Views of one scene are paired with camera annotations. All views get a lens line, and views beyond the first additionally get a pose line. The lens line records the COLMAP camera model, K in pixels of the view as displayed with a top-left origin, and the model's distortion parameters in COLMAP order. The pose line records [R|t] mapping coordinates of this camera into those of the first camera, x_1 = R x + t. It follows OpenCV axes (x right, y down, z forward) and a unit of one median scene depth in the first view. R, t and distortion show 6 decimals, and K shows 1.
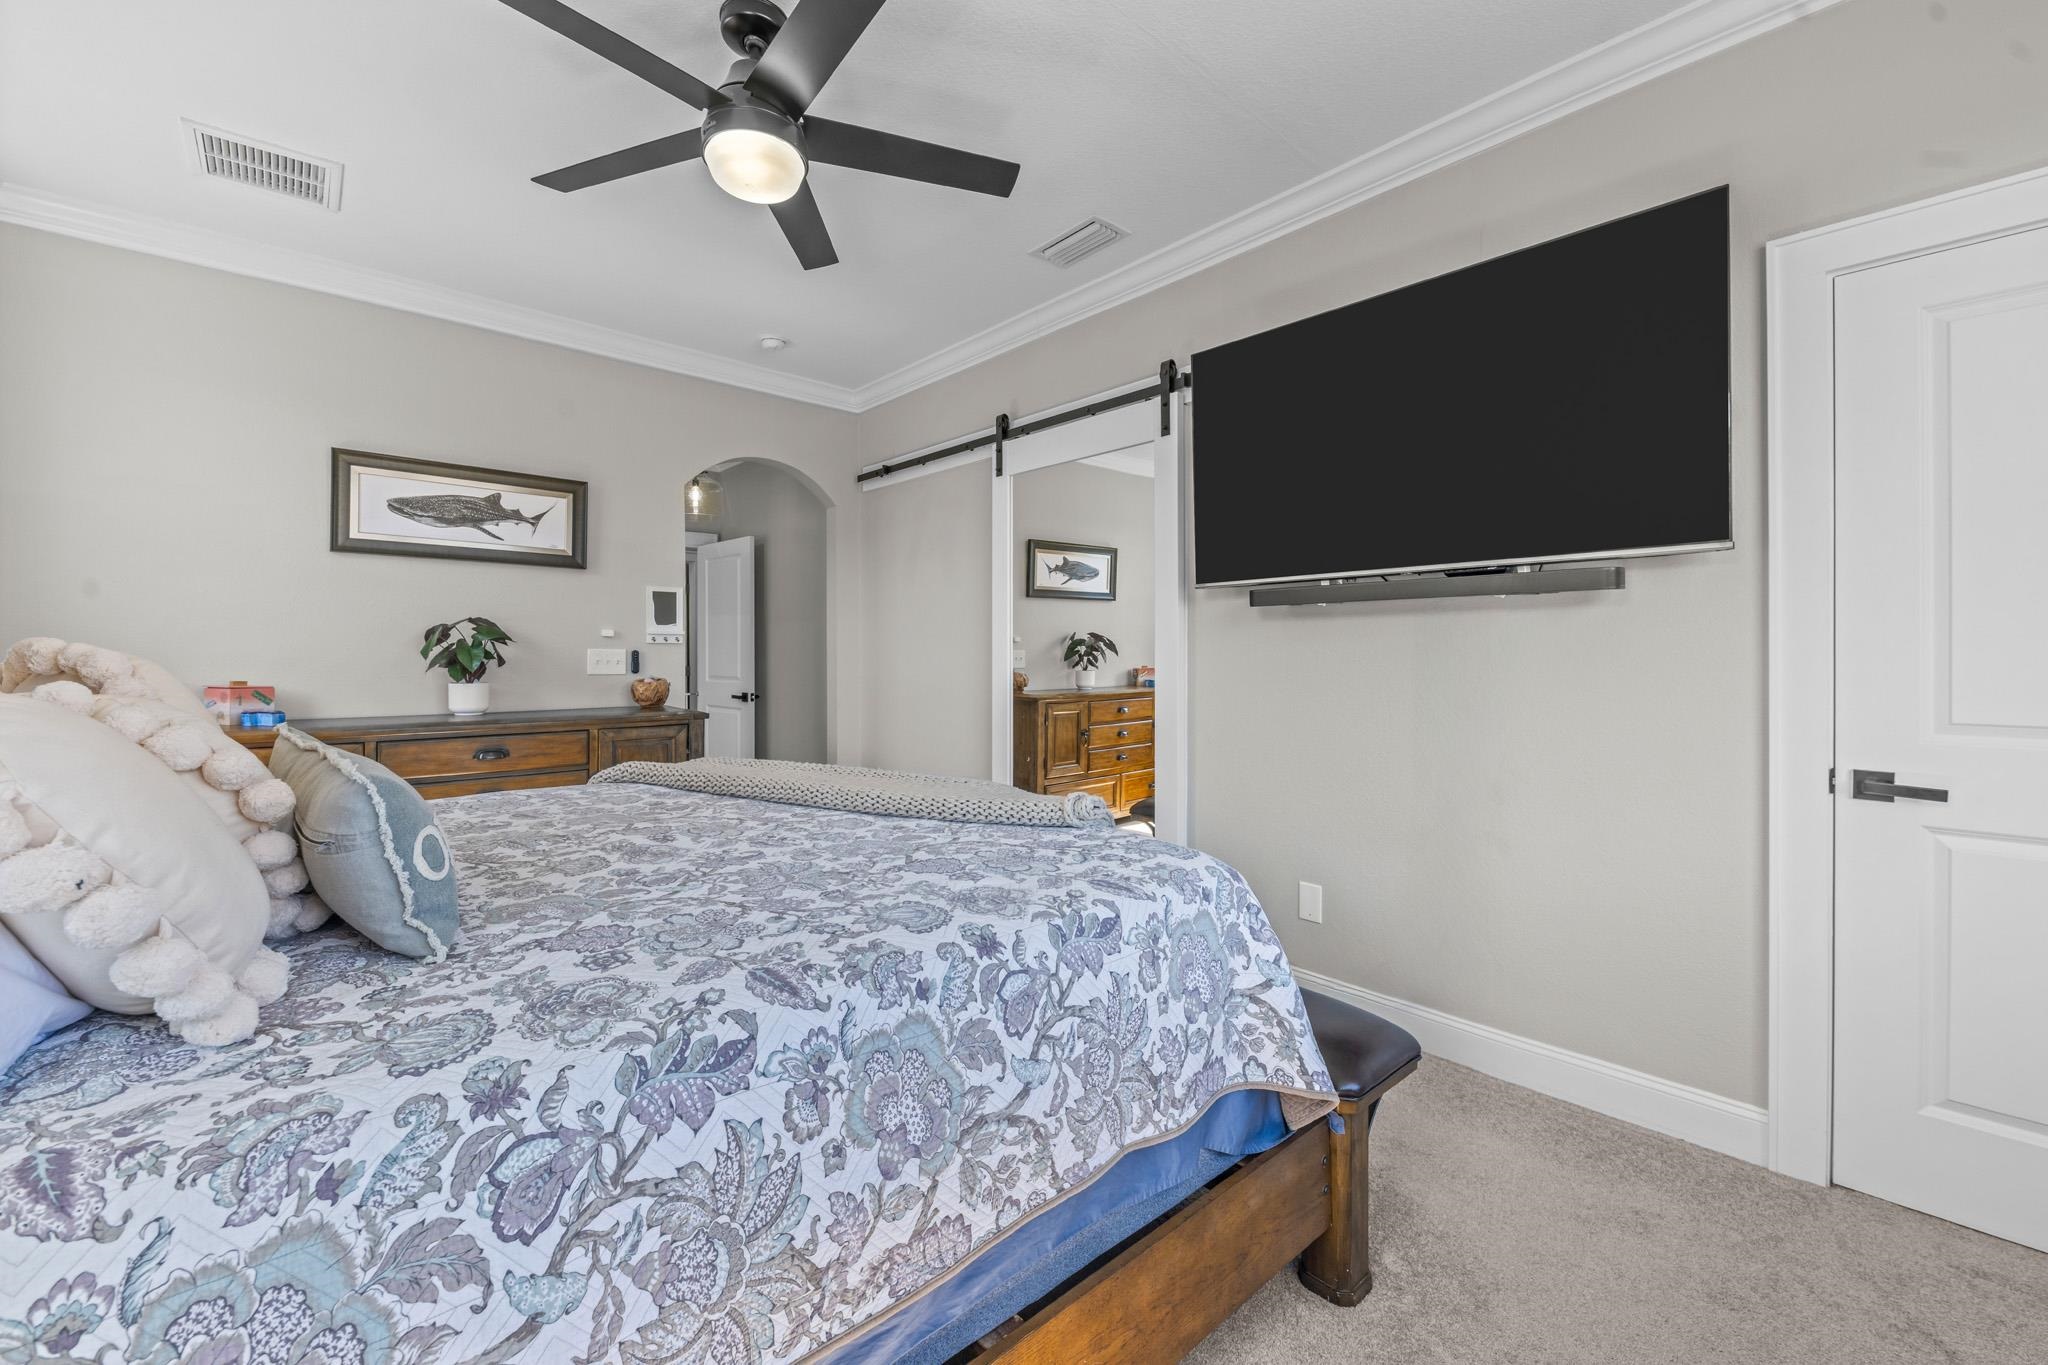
lens RADIAL K [[815.2, 0, 1023.6], [0, 815.2, 666.4], [0, 0, 1]] dist [0.017872, -0.011486]
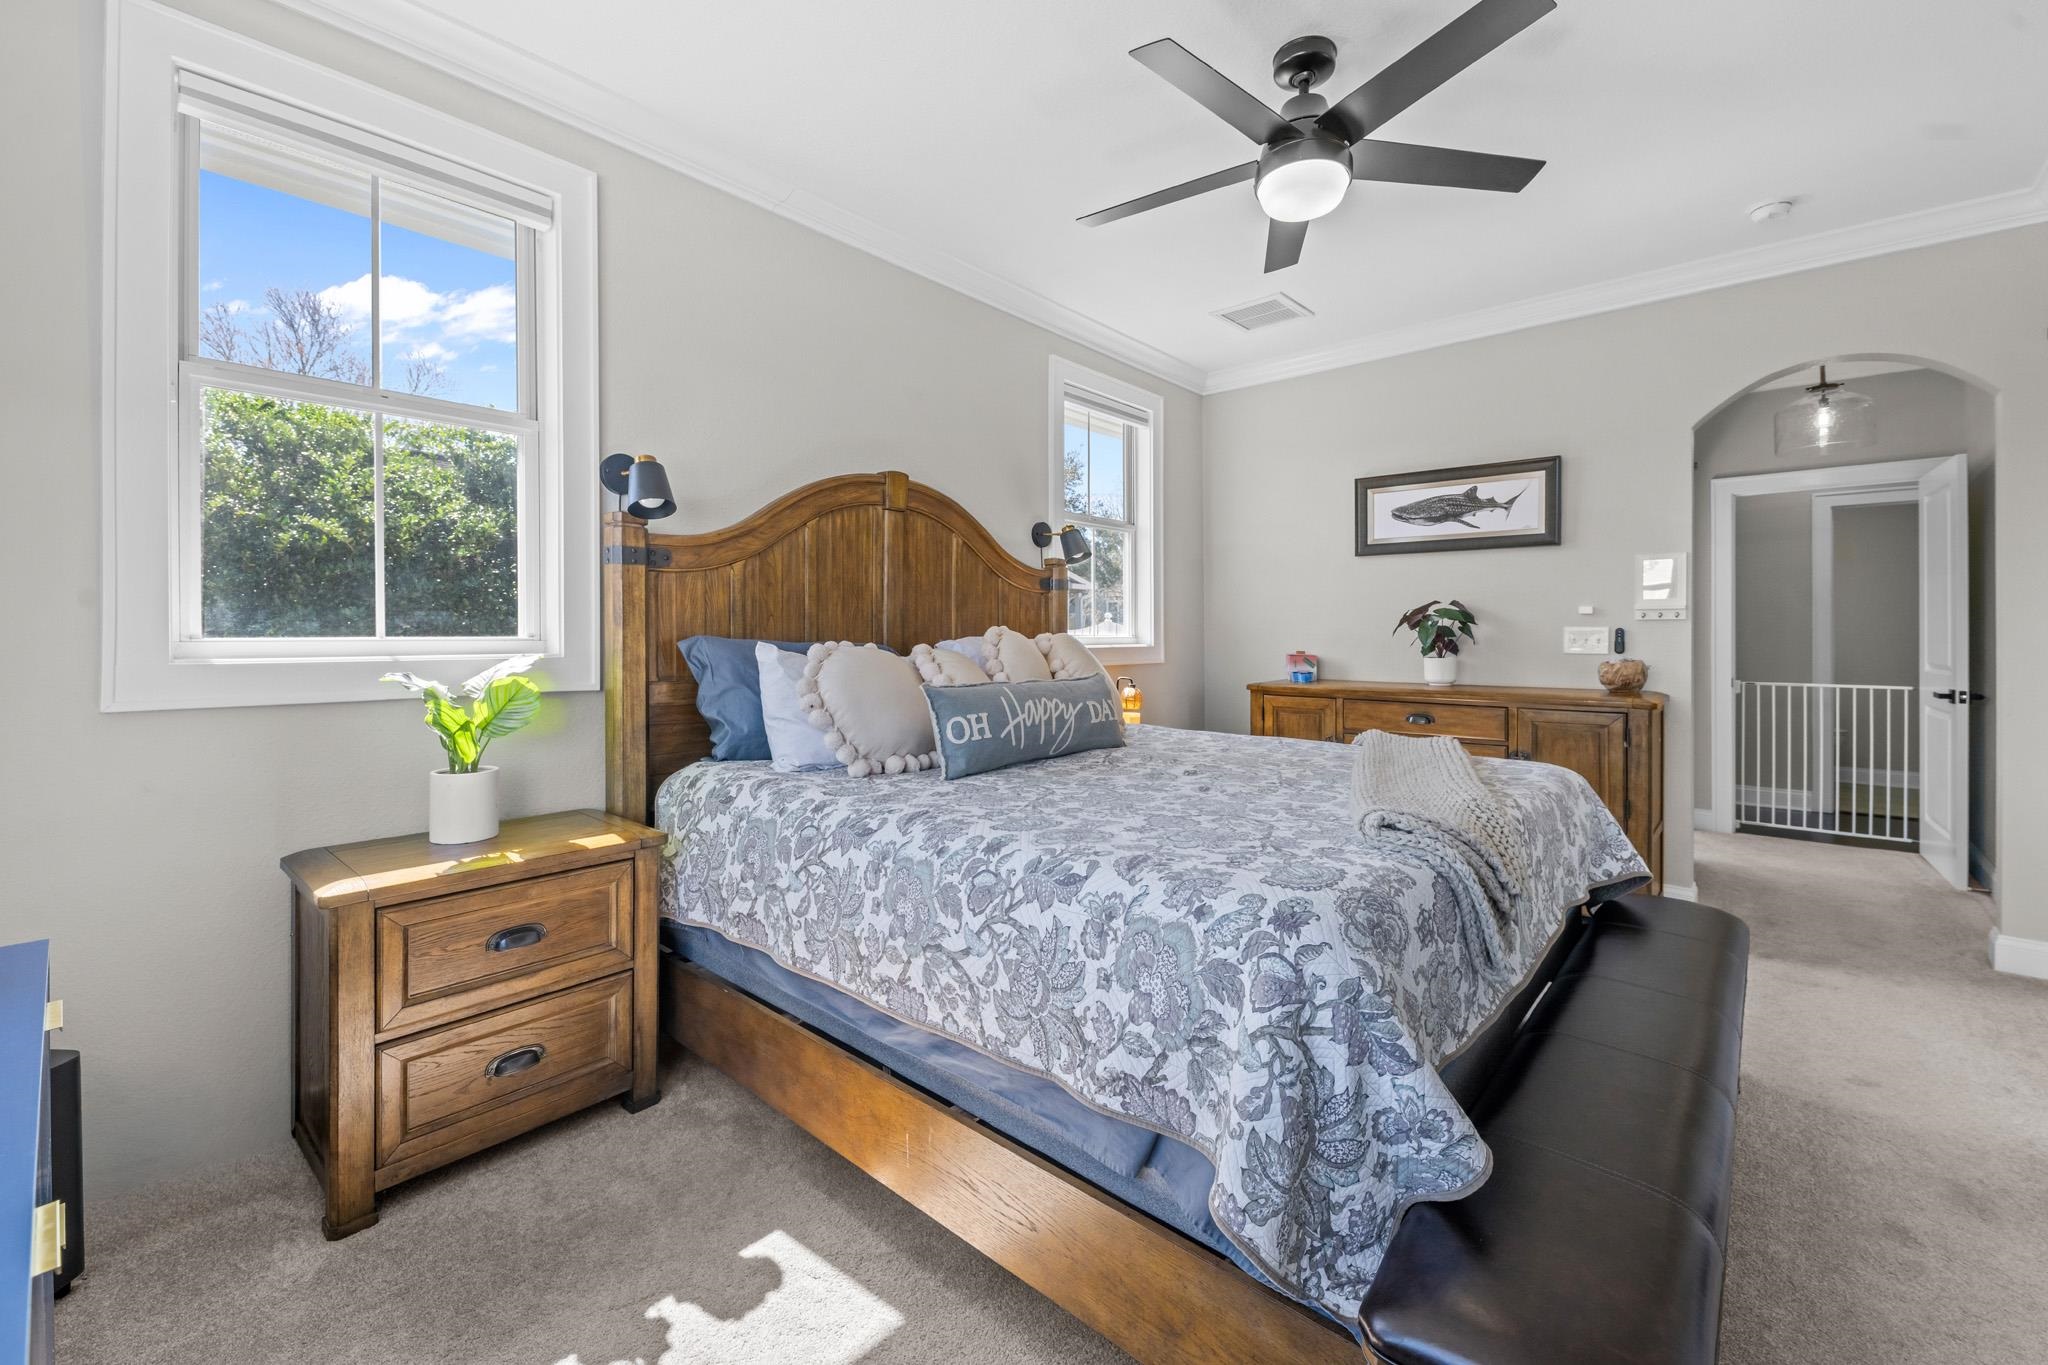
lens RADIAL K [[838.7, 0, 1029.4], [0, 838.7, 653.4], [0, 0, 1]] dist [0.000174, -0.000026]
pose [[0.123290, 0.022705, -0.992111, 0.751536], [-0.013048, 0.999689, 0.021257, -0.006300], [0.992285, 0.010324, 0.123548, 0.497476]]
